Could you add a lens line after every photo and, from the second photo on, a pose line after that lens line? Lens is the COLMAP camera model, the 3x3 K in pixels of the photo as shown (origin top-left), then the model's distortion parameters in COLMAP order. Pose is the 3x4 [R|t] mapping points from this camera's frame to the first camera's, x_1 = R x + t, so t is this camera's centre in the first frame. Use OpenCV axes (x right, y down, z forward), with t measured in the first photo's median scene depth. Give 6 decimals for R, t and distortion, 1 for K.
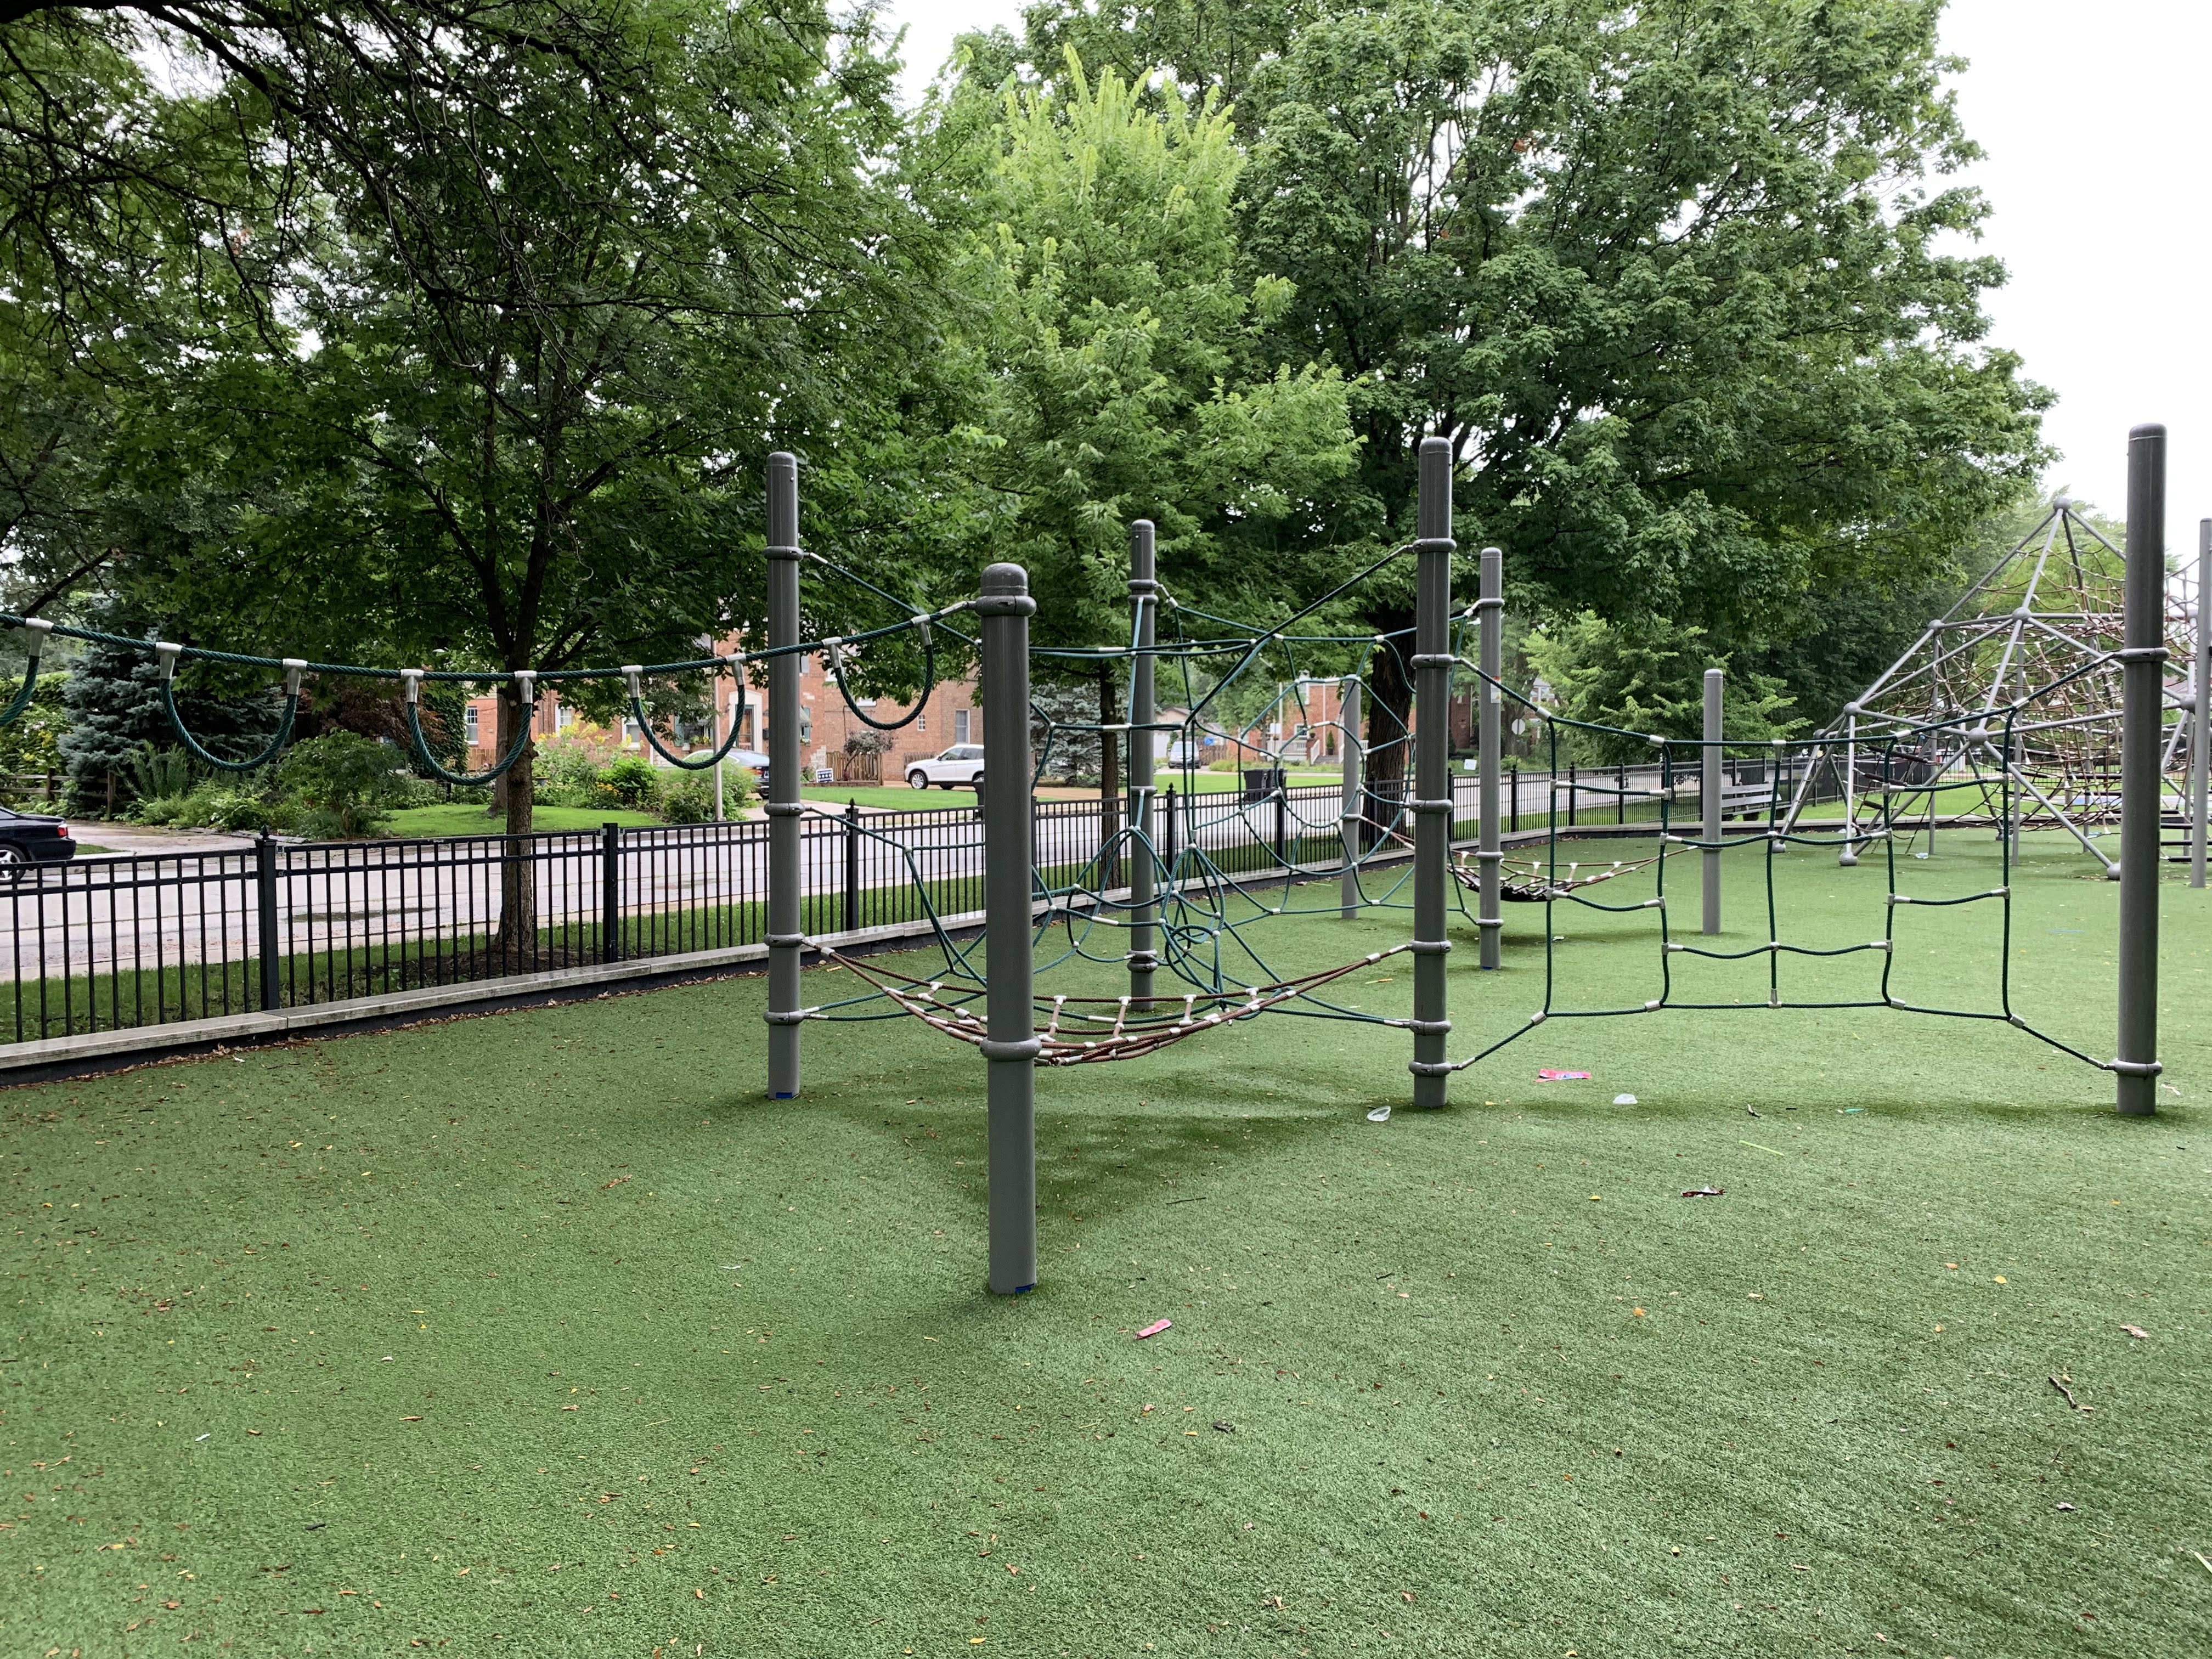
lens RADIAL K [[1631.4, 0, 1163.2], [0, 1631.4, 833.8], [0, 0, 1]] dist [0.007768, 0.002960]
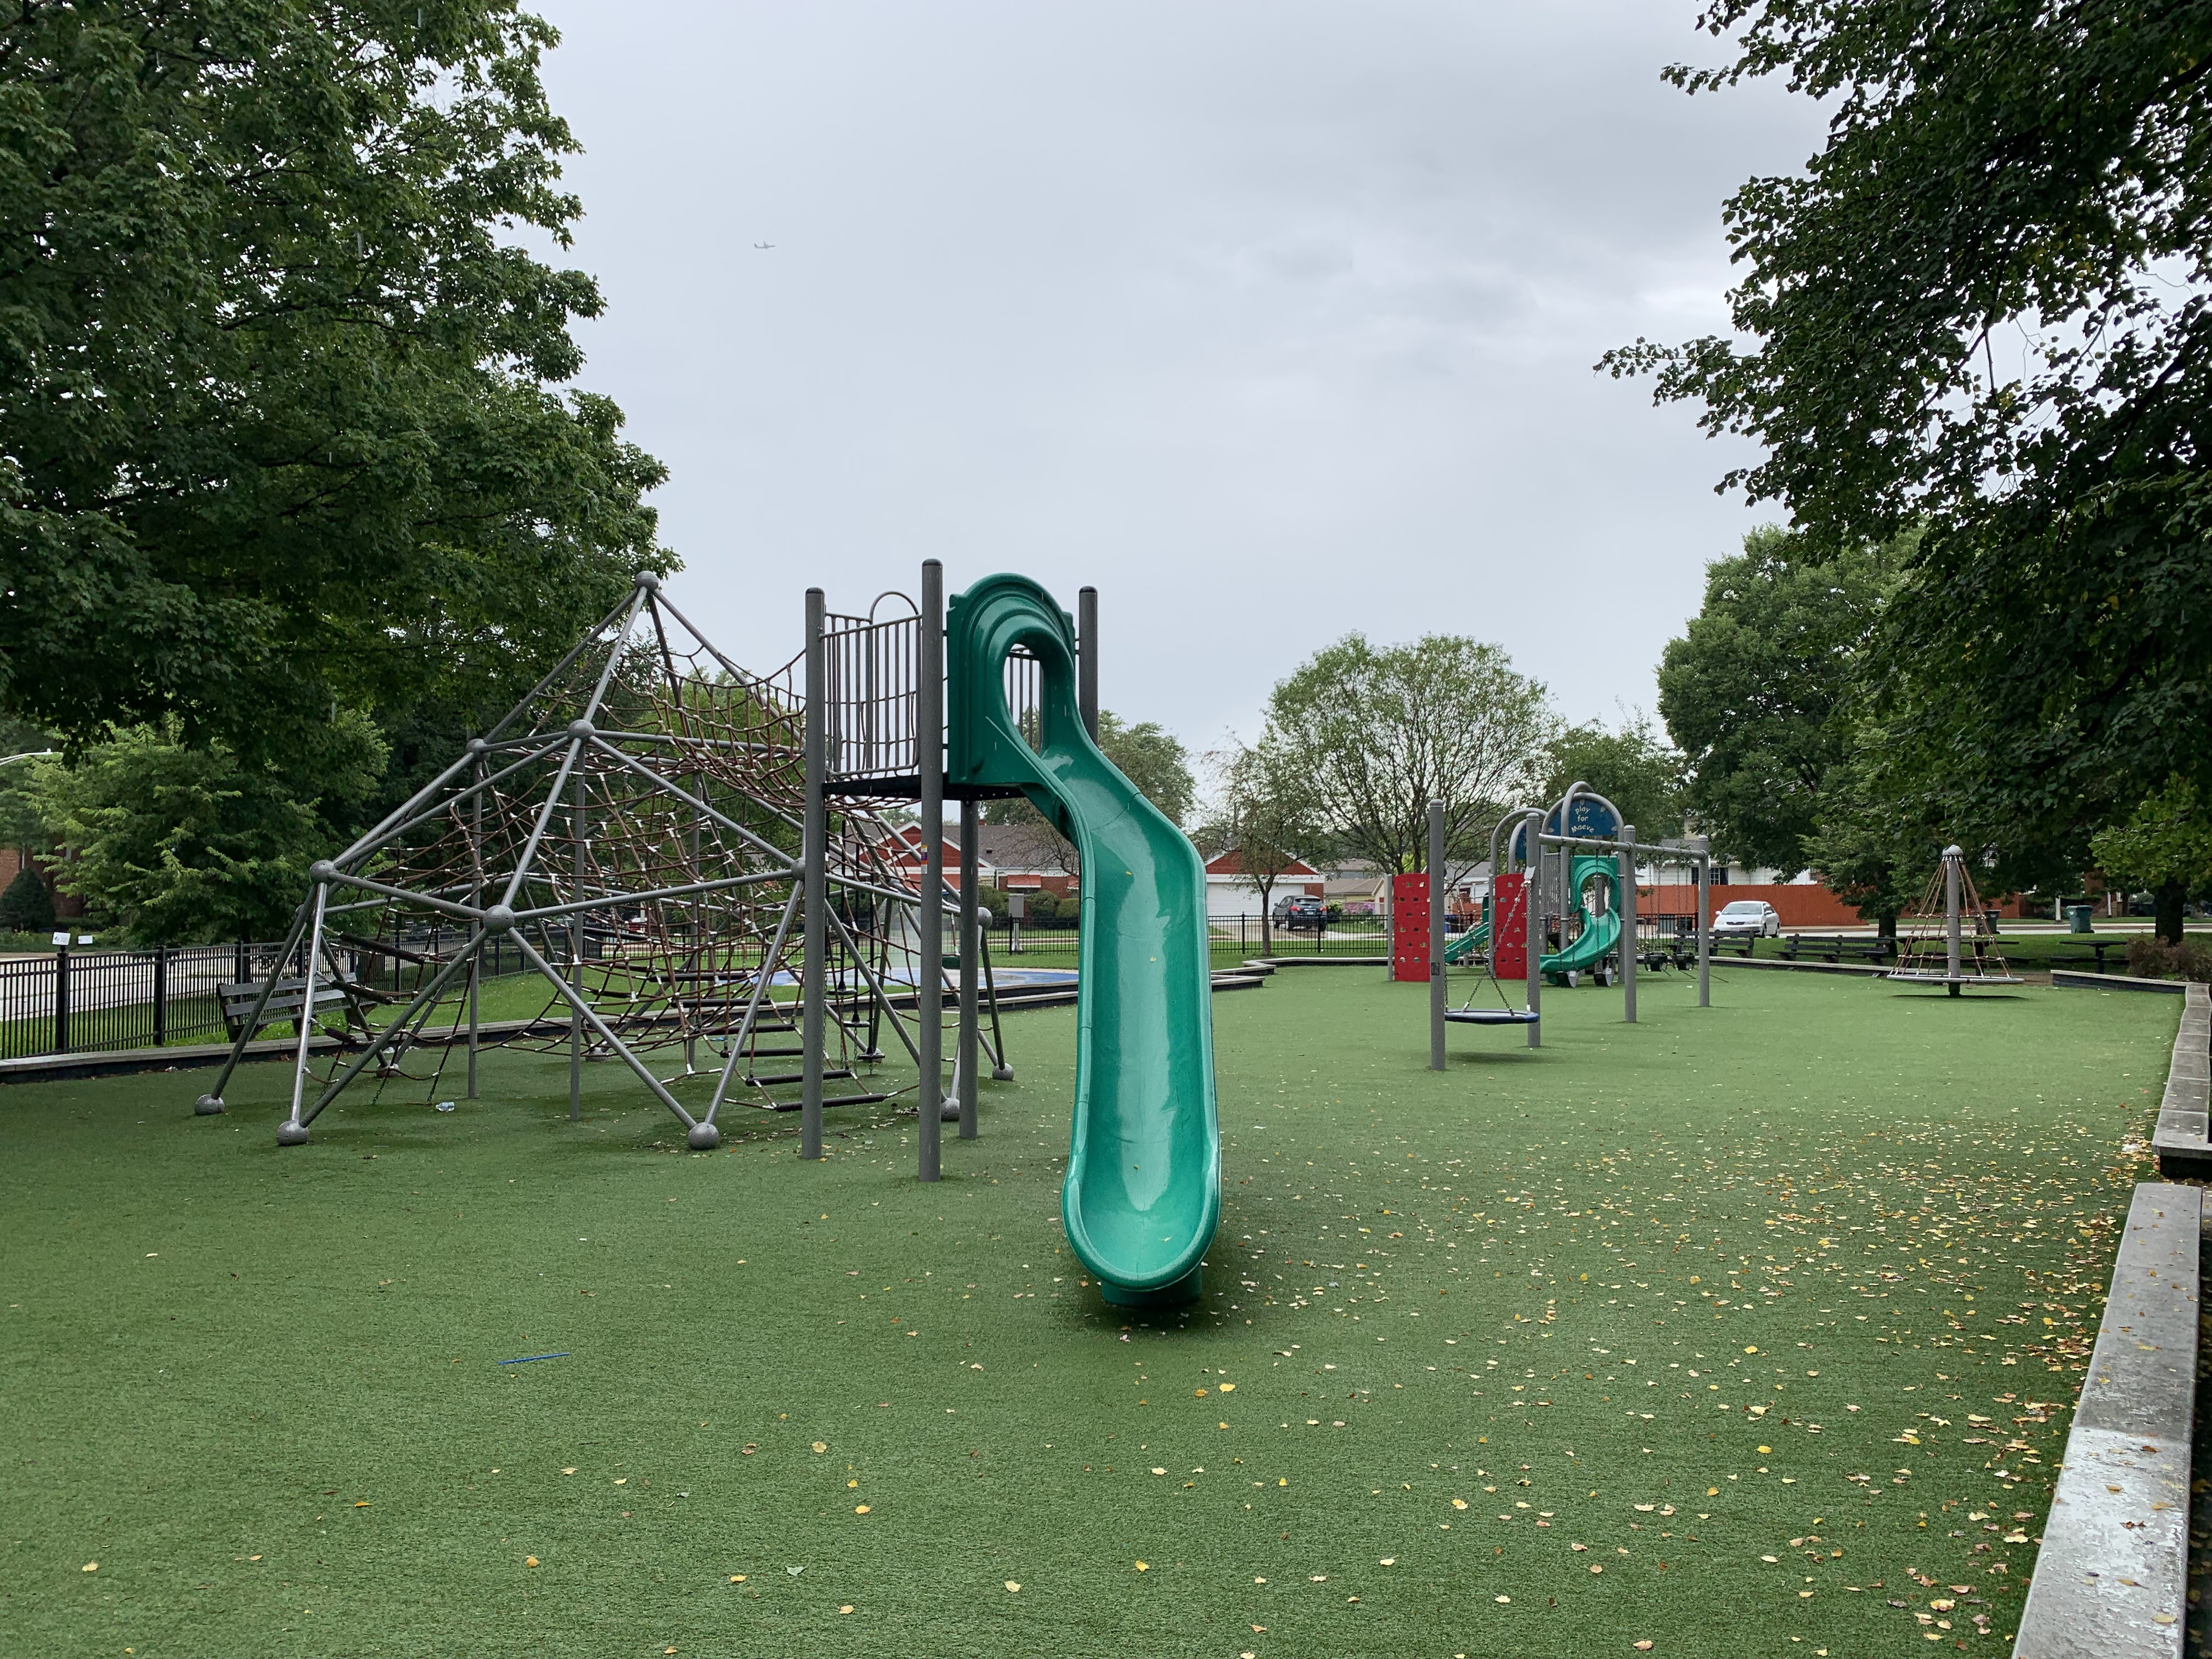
lens RADIAL K [[1722.9, 0, 1099.4], [0, 1722.9, 818.4], [0, 0, 1]] dist [0.012440, 0.000707]
pose [[0.763353, 0.036862, 0.644929, 0.185658], [0.032814, 0.994869, -0.095703, -0.020825], [-0.645148, 0.094217, 0.758226, 0.270476]]
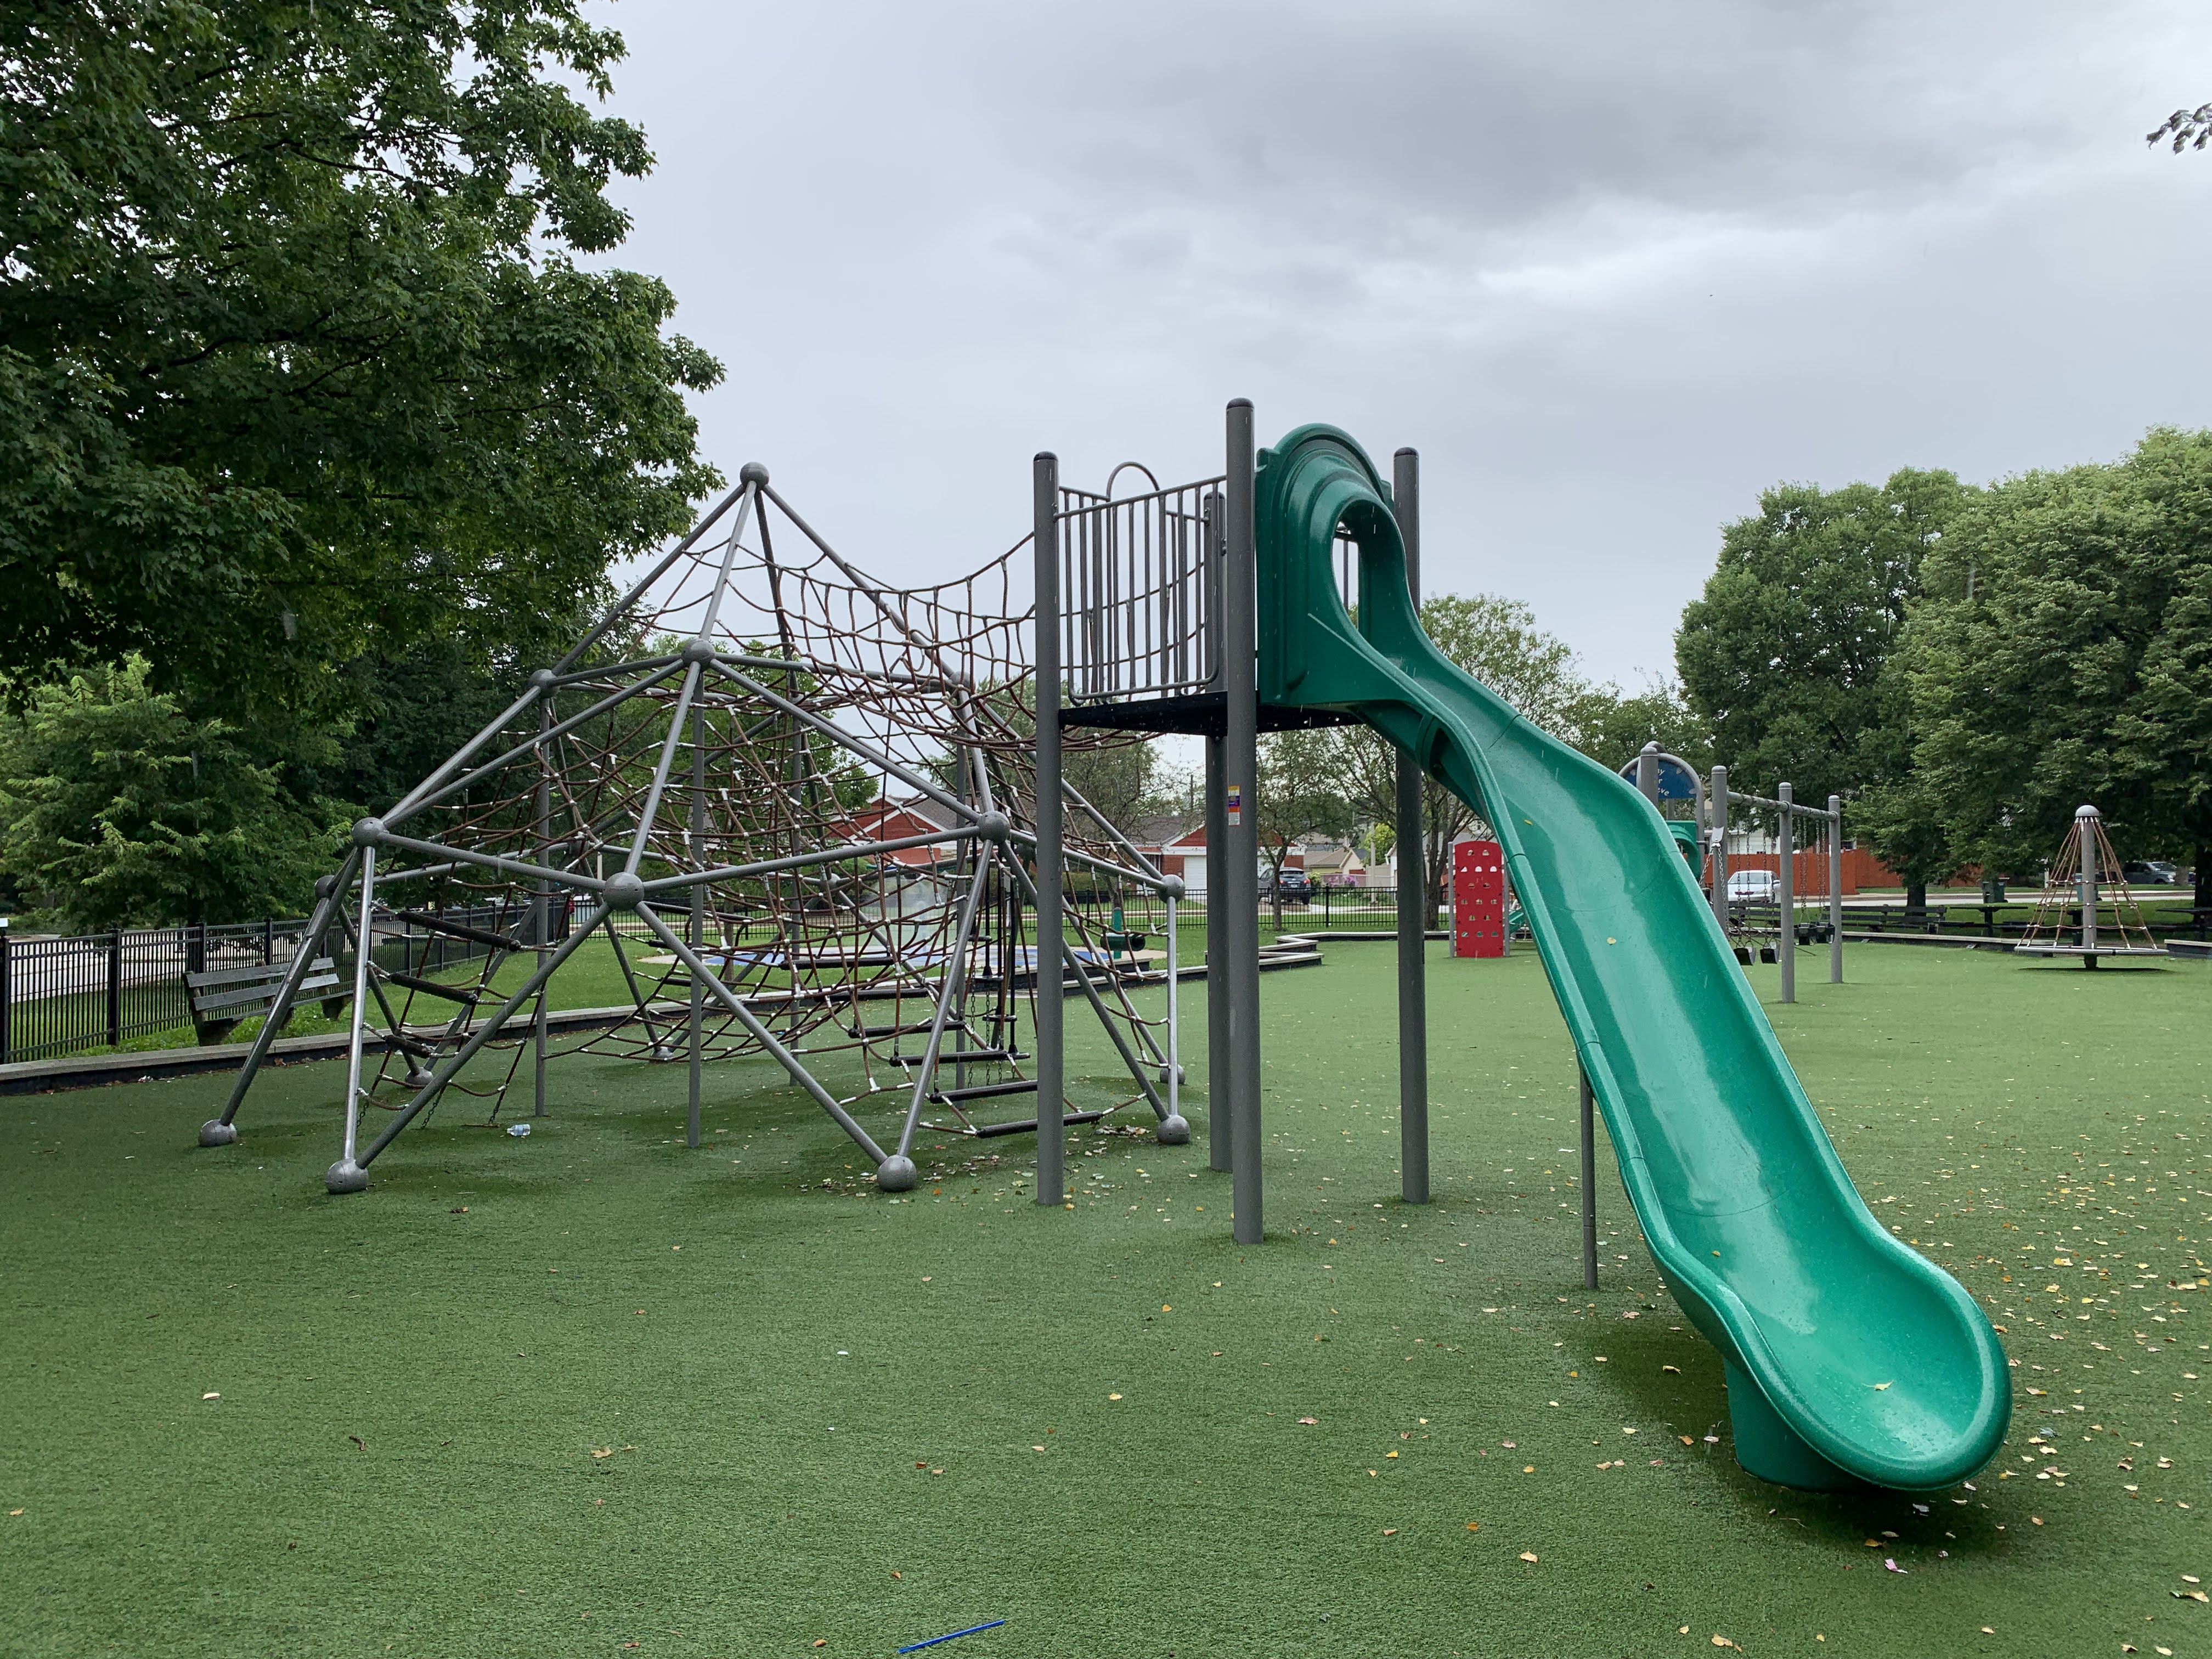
lens RADIAL K [[1735.4, 0, 1107.9], [0, 1735.4, 800.0], [0, 0, 1]] dist [0.057206, -0.086026]
pose [[0.739877, 0.030251, 0.672062, 0.196152], [0.041075, 0.995093, -0.090010, -0.025971], [-0.671487, 0.094201, 0.735004, 0.399038]]
